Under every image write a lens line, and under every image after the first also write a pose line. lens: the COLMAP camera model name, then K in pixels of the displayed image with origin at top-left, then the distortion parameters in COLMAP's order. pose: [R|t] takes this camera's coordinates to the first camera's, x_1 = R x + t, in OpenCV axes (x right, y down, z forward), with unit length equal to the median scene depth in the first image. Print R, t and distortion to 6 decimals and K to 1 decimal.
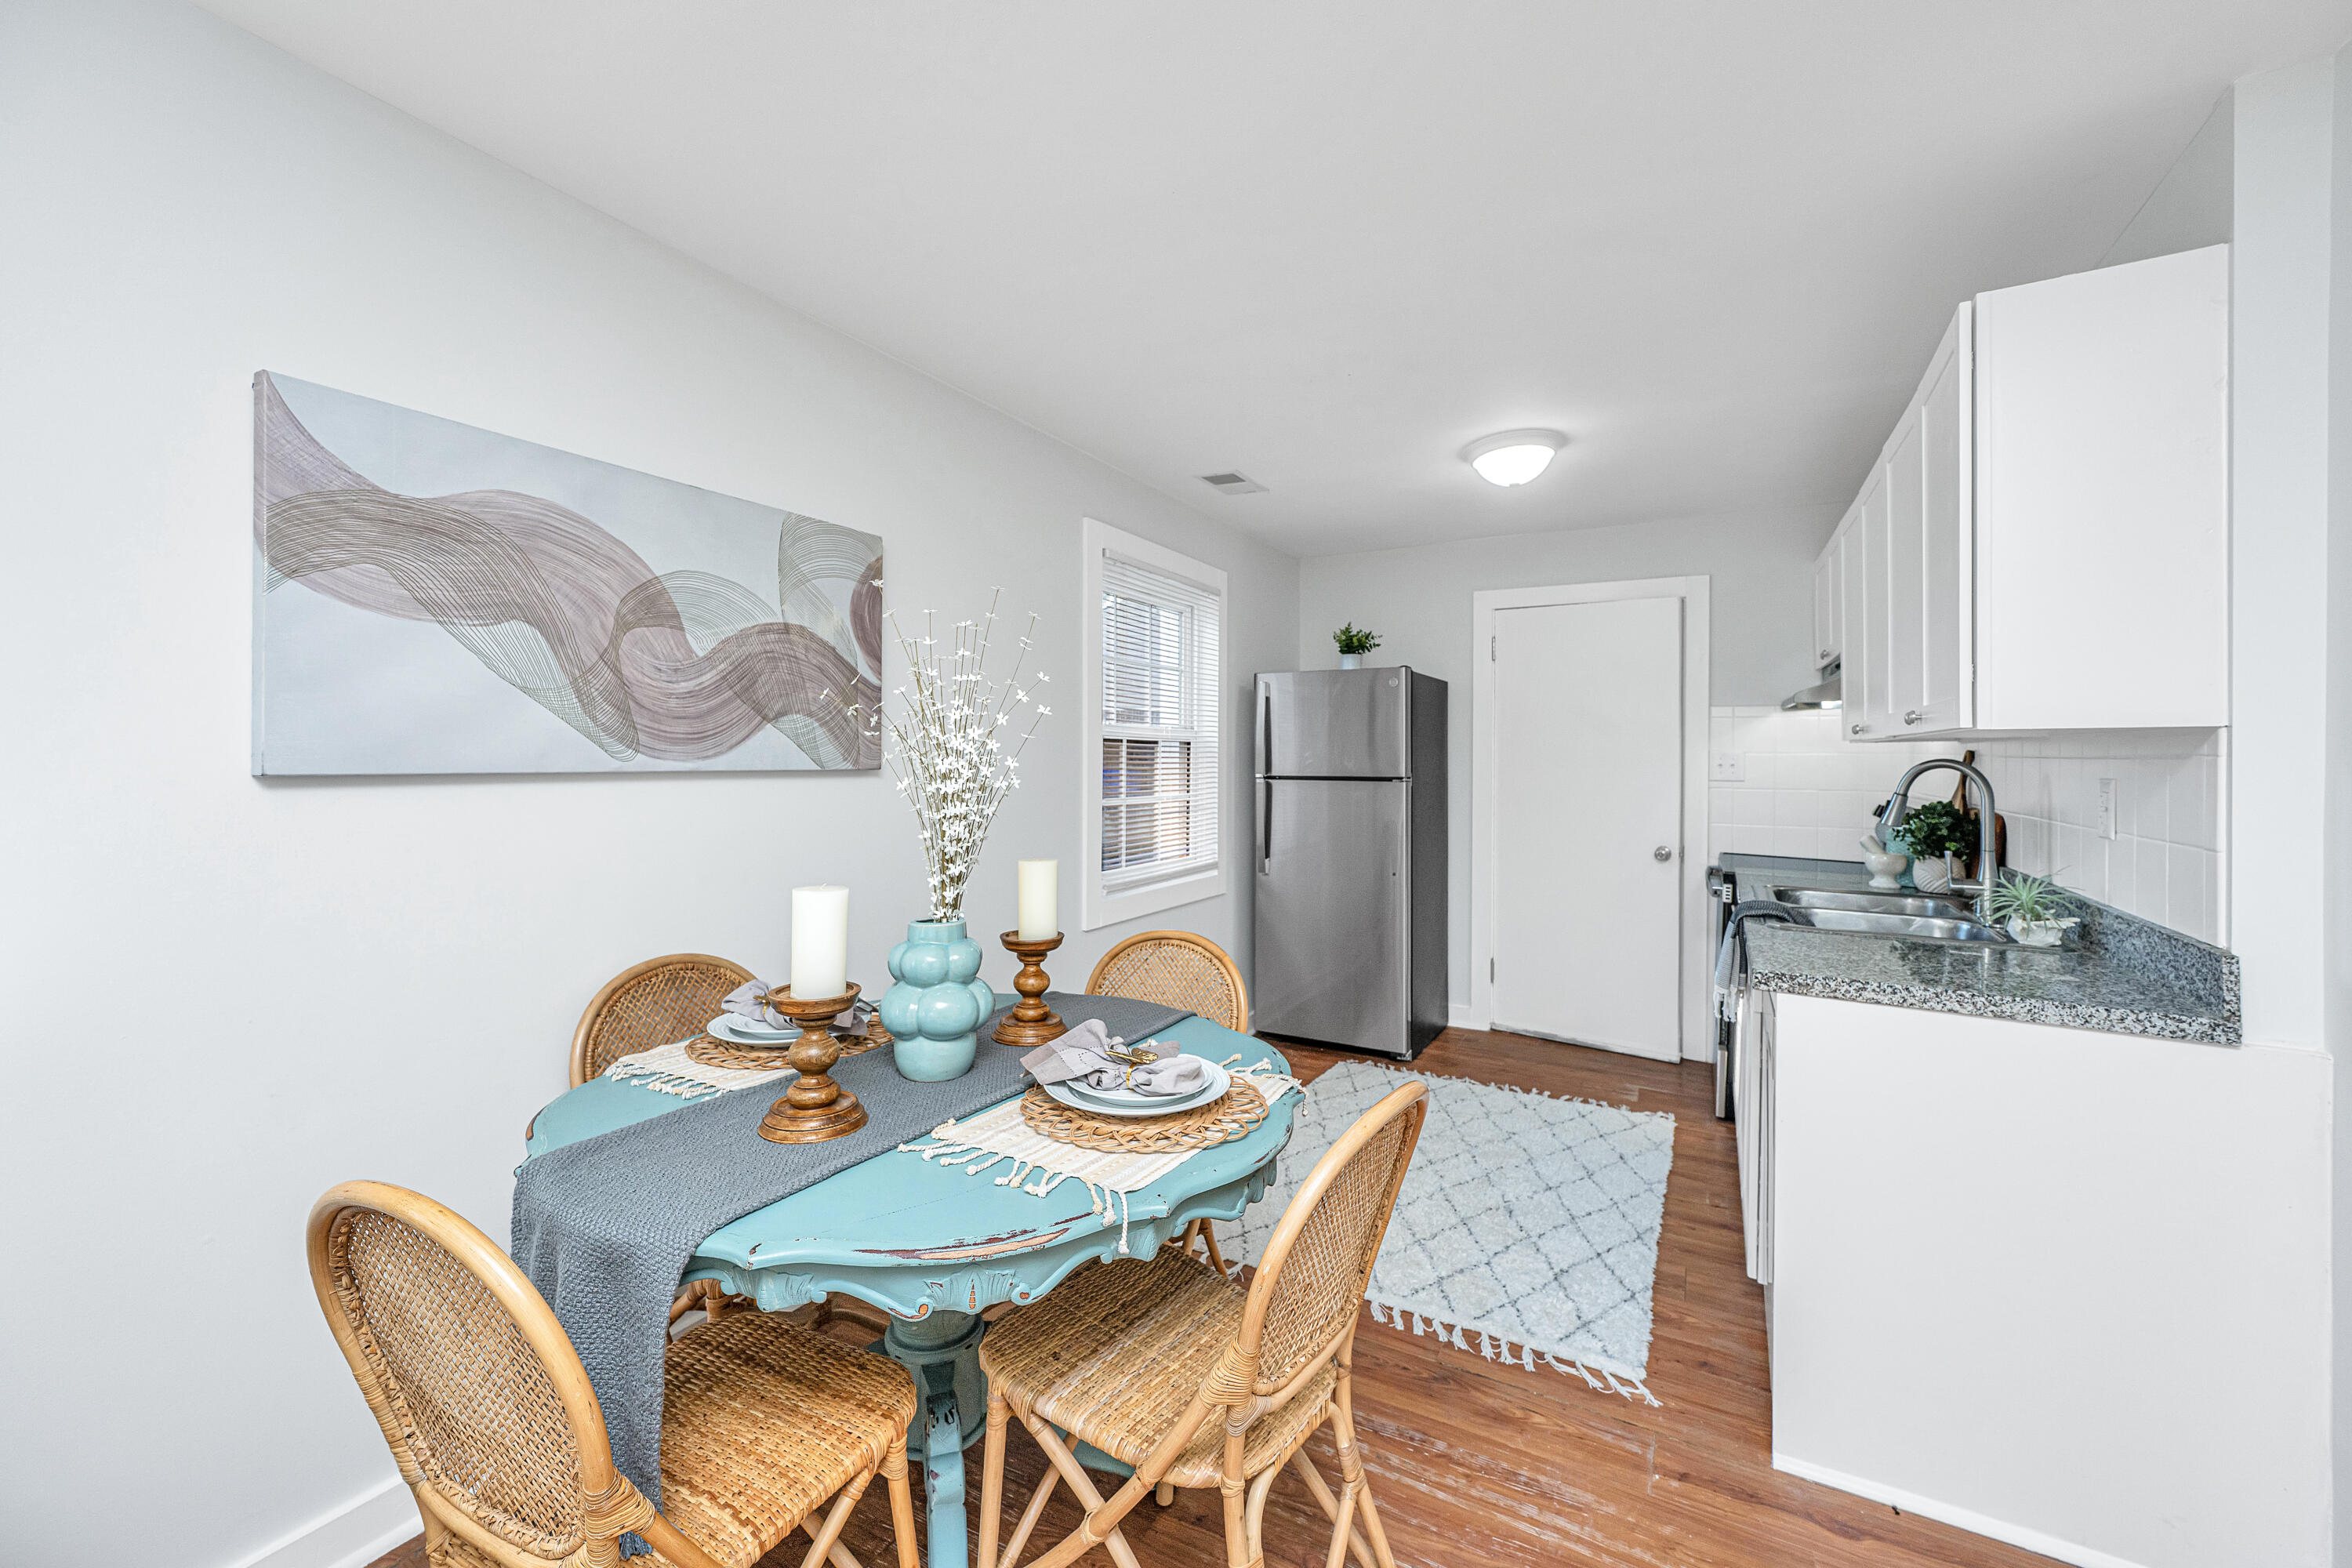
lens RADIAL K [[935.9, 0, 1192.3], [0, 935.9, 758.8], [0, 0, 1]] dist [-0.000038, 0.000068]
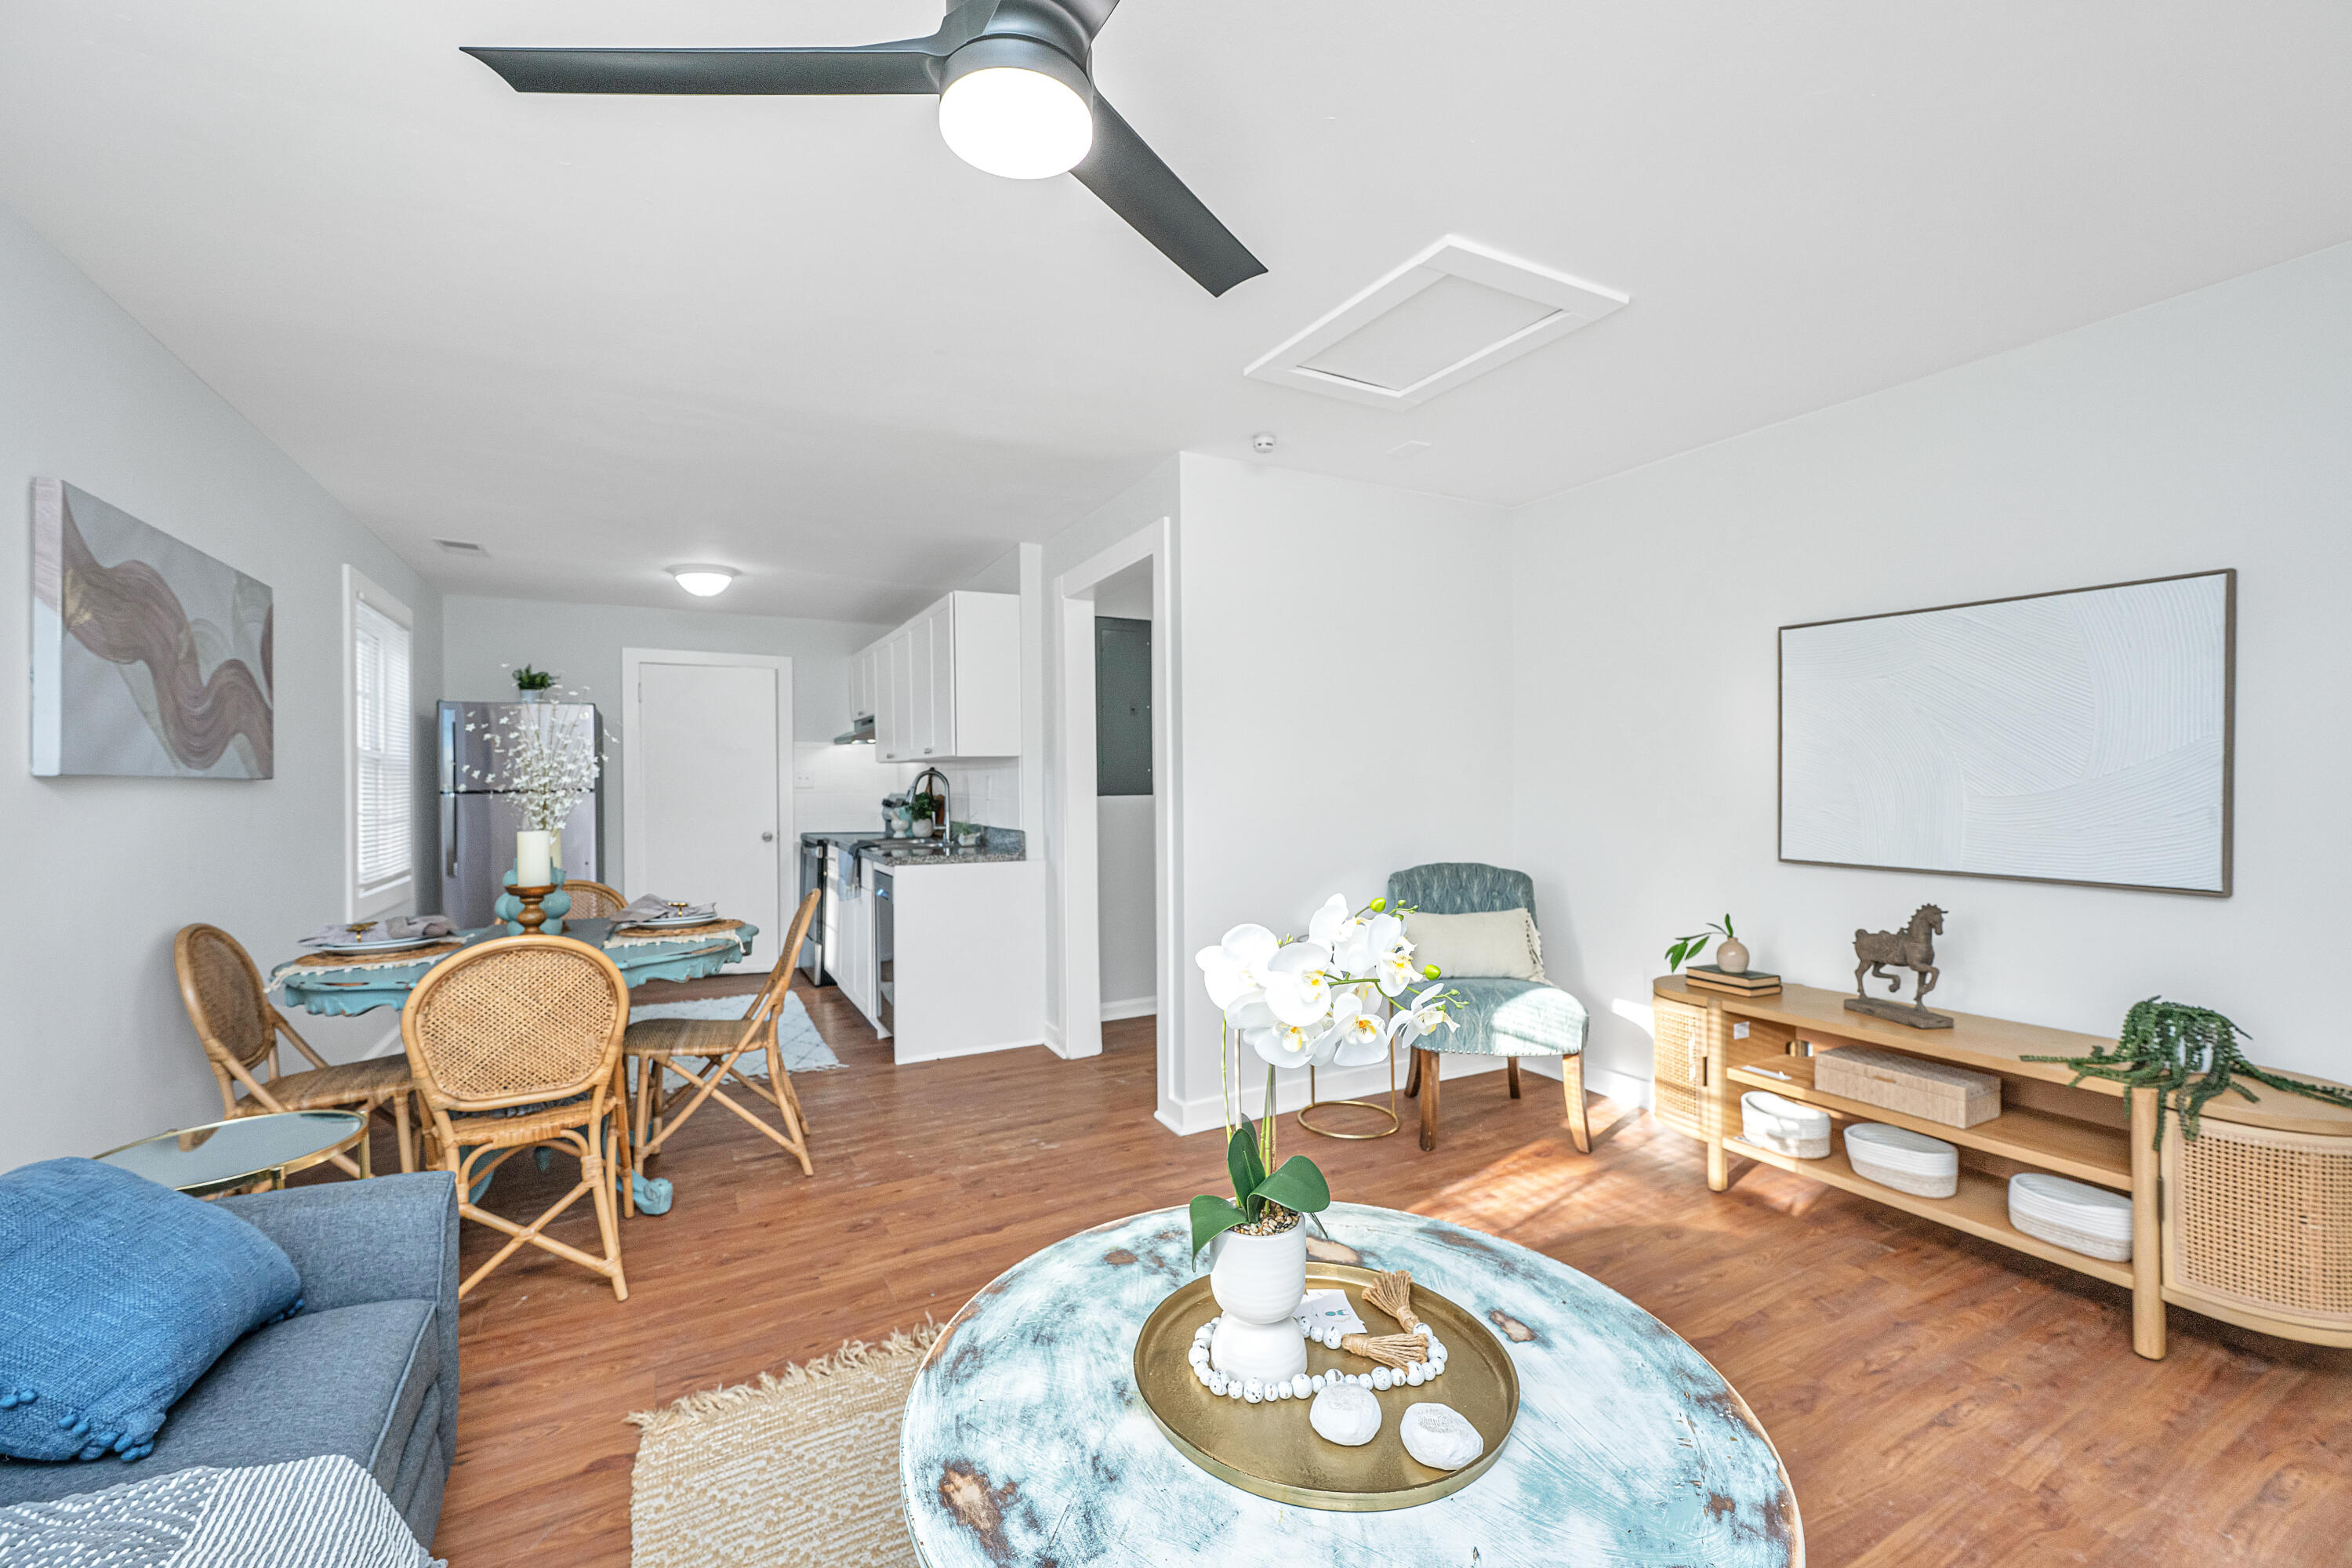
lens RADIAL K [[950.2, 0, 1149.8], [0, 950.2, 782.8], [0, 0, 1]] dist [-0.002815, -0.000483]
pose [[0.555195, -0.012486, 0.831626, -0.781460], [0.015195, 0.999873, 0.004867, 0.029131], [-0.831581, 0.009934, 0.555314, -0.672329]]
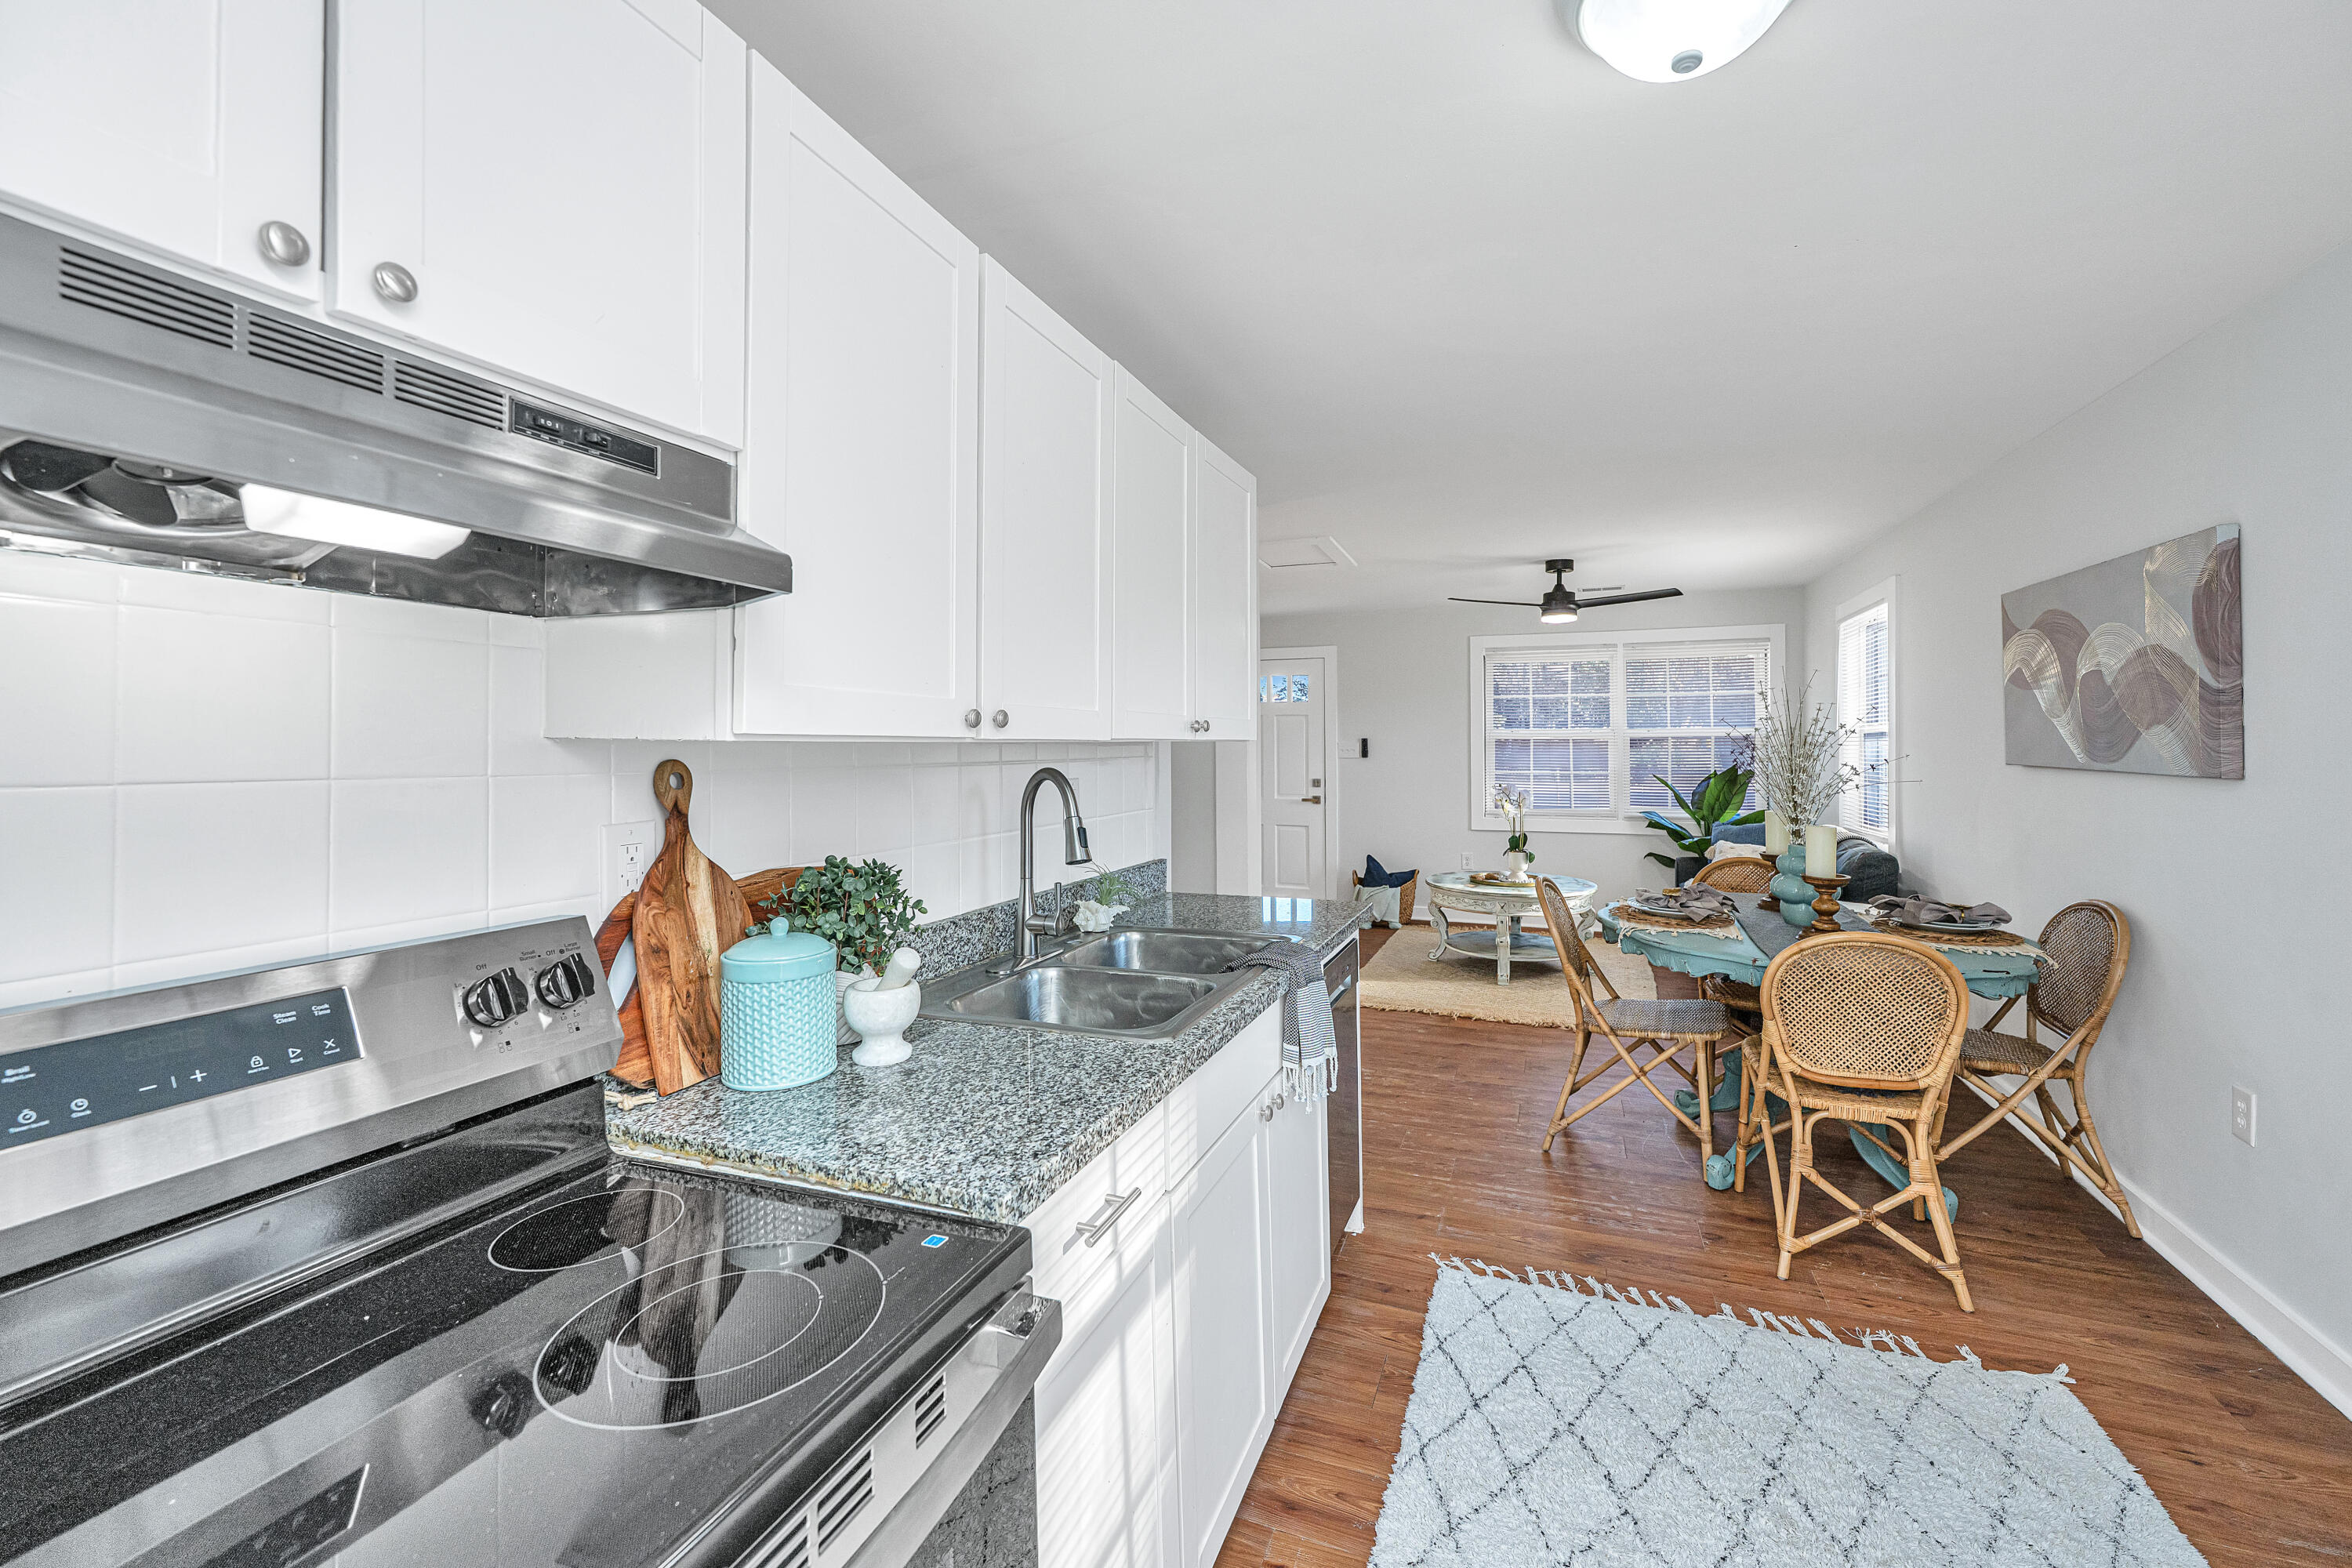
lens RADIAL K [[962.7, 0, 1187.0], [0, 962.7, 728.3], [0, 0, 1]] dist [-0.000527, 0.000514]
pose [[-0.991407, -0.003167, -0.130778, 0.859503], [-0.001762, 0.999940, -0.010857, -0.027314], [0.130805, -0.010533, -0.991352, 1.946075]]
